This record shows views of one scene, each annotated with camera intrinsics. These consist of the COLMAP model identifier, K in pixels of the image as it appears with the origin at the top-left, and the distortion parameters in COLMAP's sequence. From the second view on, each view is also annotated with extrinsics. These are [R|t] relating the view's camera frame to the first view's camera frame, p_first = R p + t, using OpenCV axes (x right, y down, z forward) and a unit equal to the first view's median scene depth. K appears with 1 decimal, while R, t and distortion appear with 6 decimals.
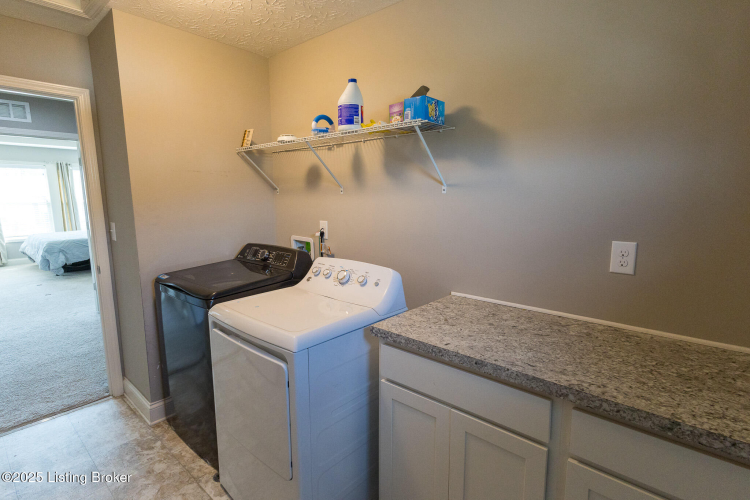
lens RADIAL K [[350.8, 0, 372.9], [0, 350.8, 248.8], [0, 0, 1]] dist [0.004598, -0.000006]
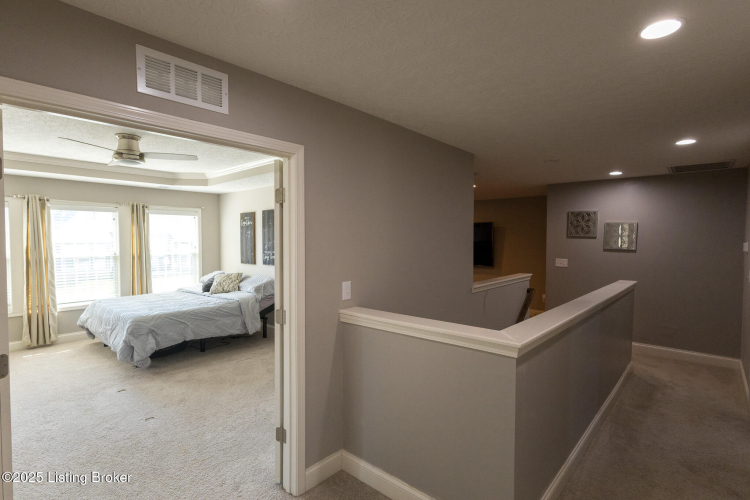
lens RADIAL K [[350.8, 0, 375.6], [0, 350.8, 251.1], [0, 0, 1]] dist [0.004598, -0.000006]
pose [[0.999933, 0.003844, -0.010949, -0.390949], [-0.005127, 0.992800, -0.119672, -0.058744], [0.010411, 0.119720, 0.992753, 0.279868]]
